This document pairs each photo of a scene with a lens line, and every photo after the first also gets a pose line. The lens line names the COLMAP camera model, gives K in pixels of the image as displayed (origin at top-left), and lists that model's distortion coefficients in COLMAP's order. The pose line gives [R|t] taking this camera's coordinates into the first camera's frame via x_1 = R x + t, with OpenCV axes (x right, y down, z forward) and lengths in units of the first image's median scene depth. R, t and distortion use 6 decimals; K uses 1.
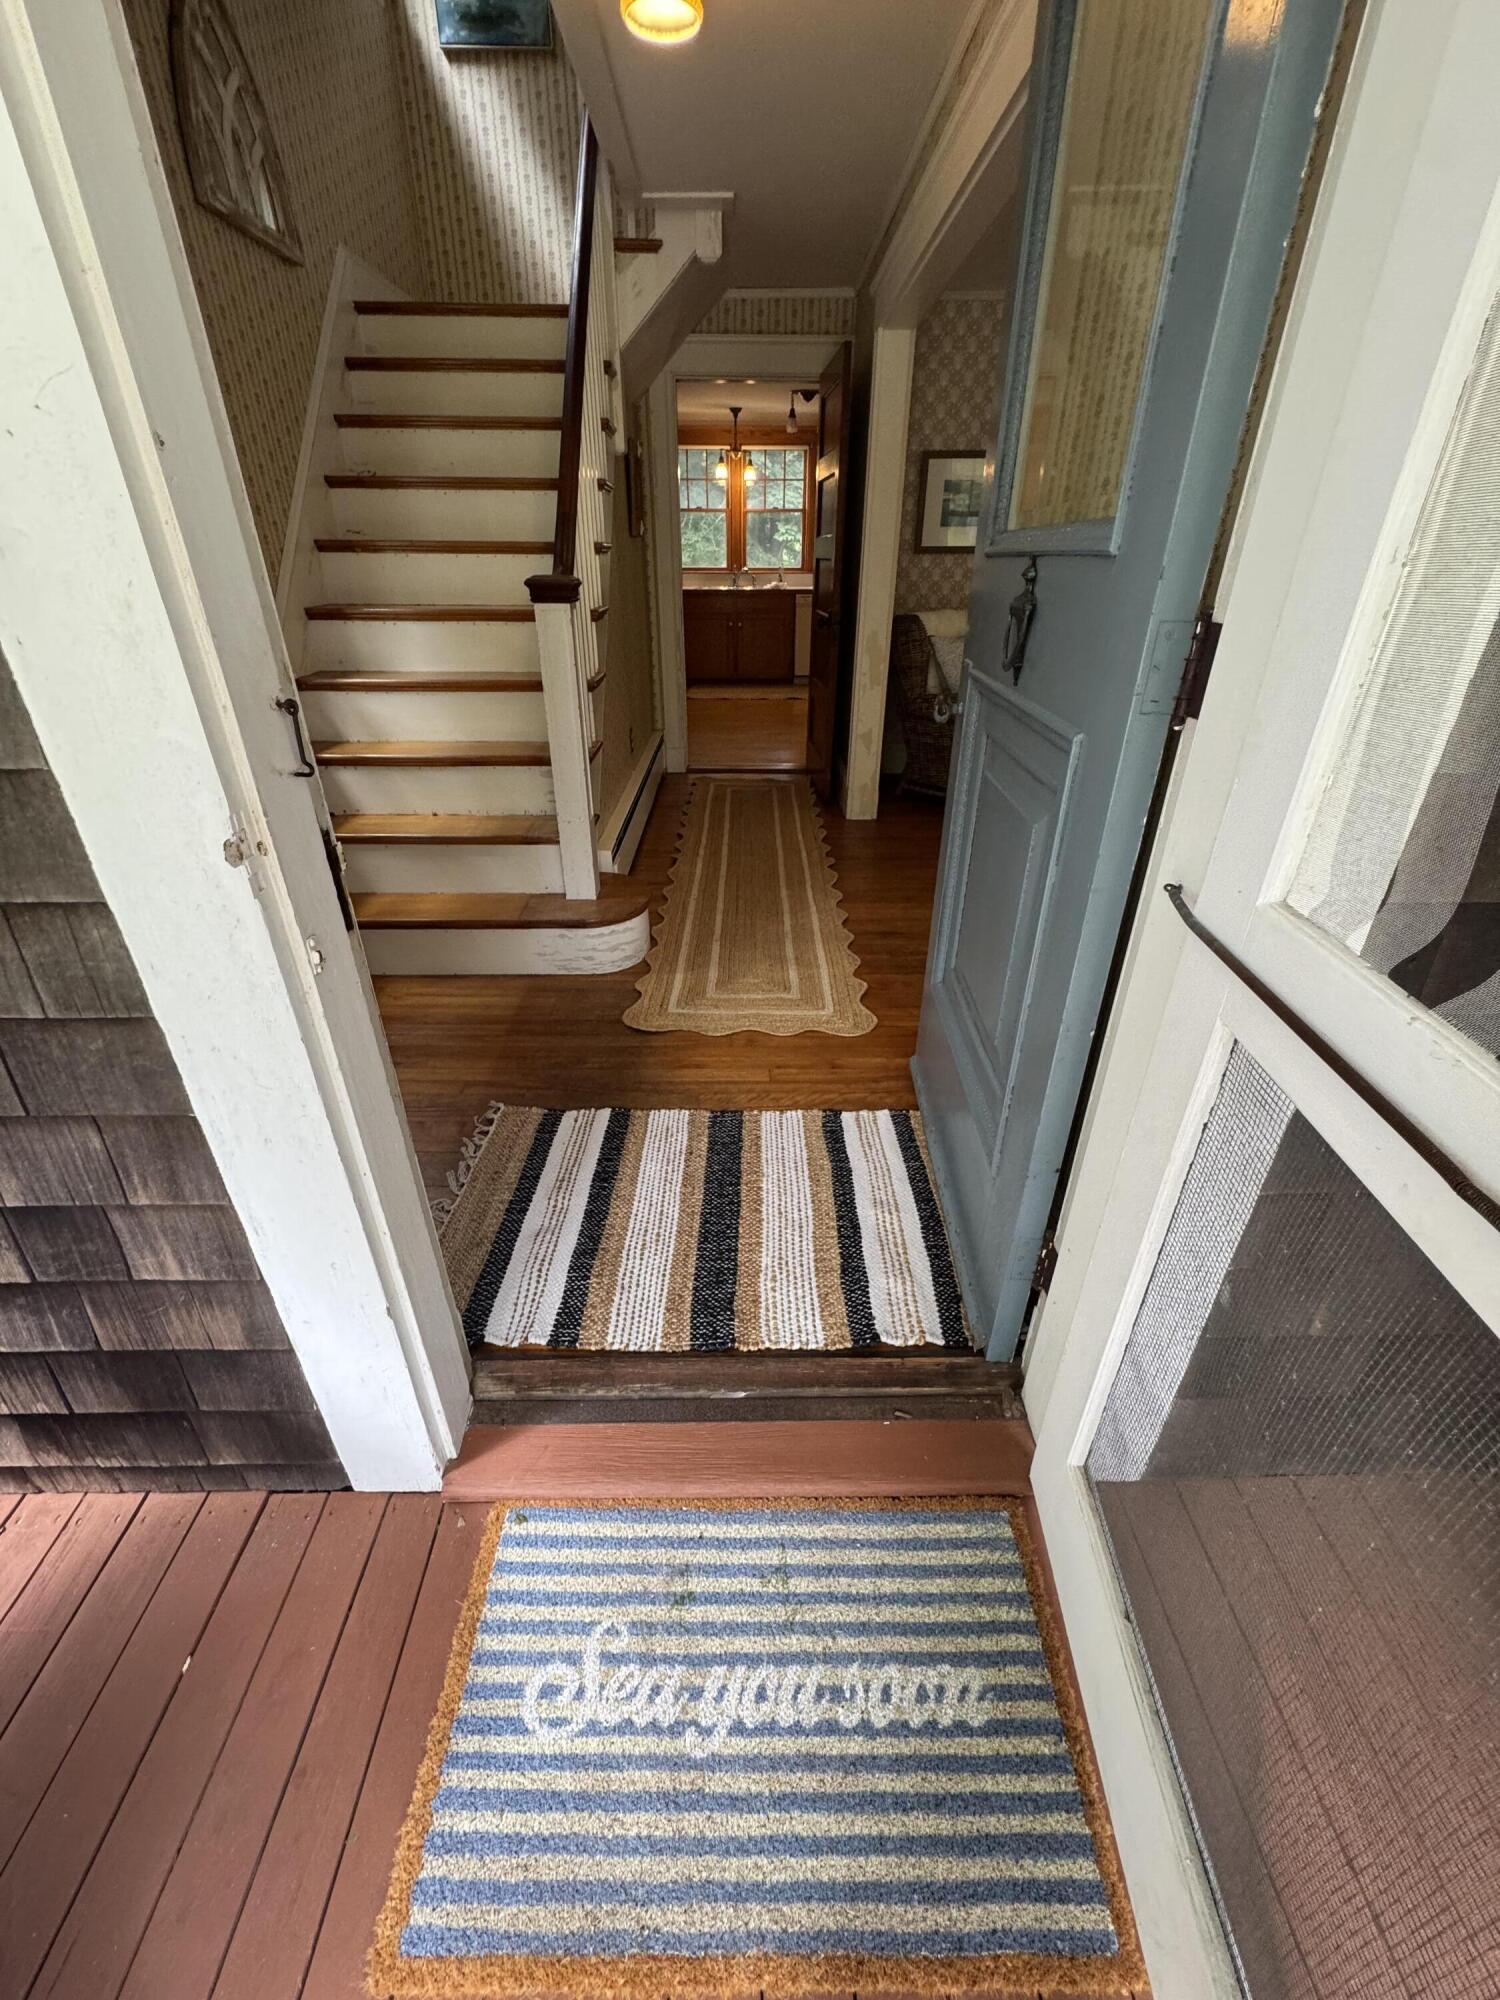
lens RADIAL K [[797.6, 0, 747.0], [0, 797.6, 1001.8], [0, 0, 1]] dist [-0.002854, 0.000434]
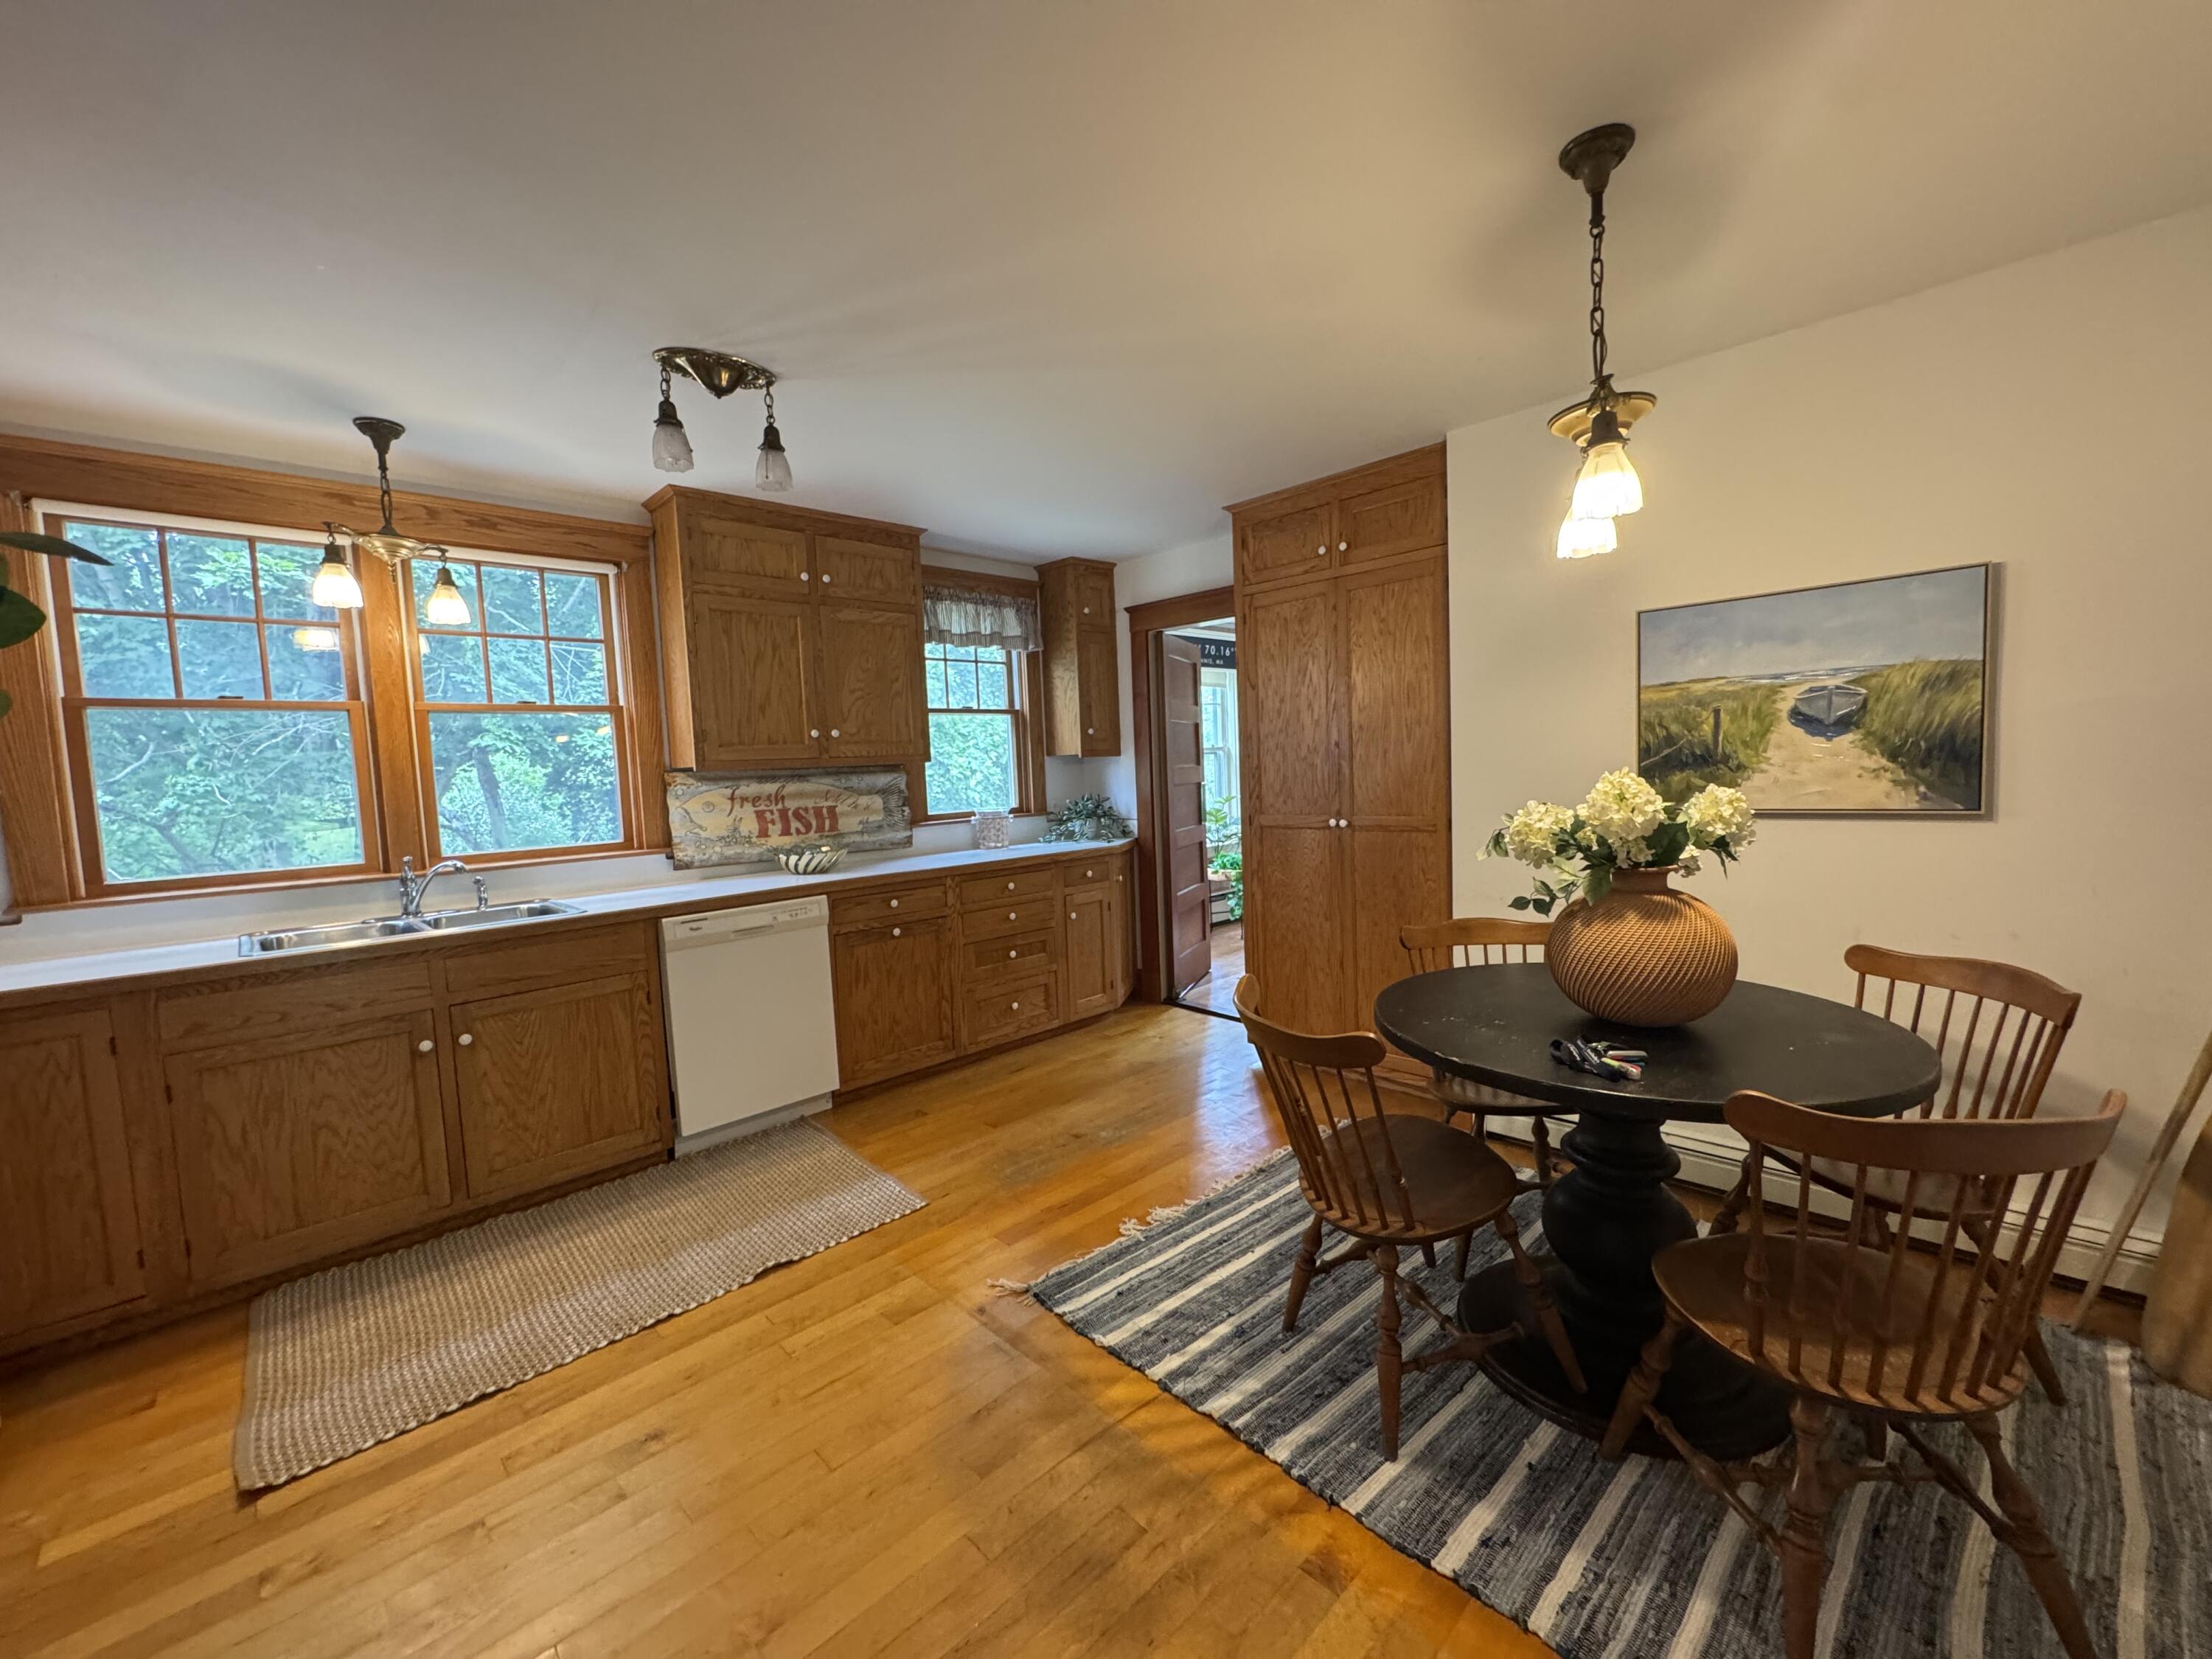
lens RADIAL K [[882.1, 0, 1106.2], [0, 882.1, 832.1], [0, 0, 1]] dist [-0.002854, 0.000434]
pose [[0.714131, -0.079281, 0.695508, -0.061743], [0.377330, 0.880462, -0.287069, -0.374693], [-0.589609, 0.467441, 0.658681, 0.645666]]
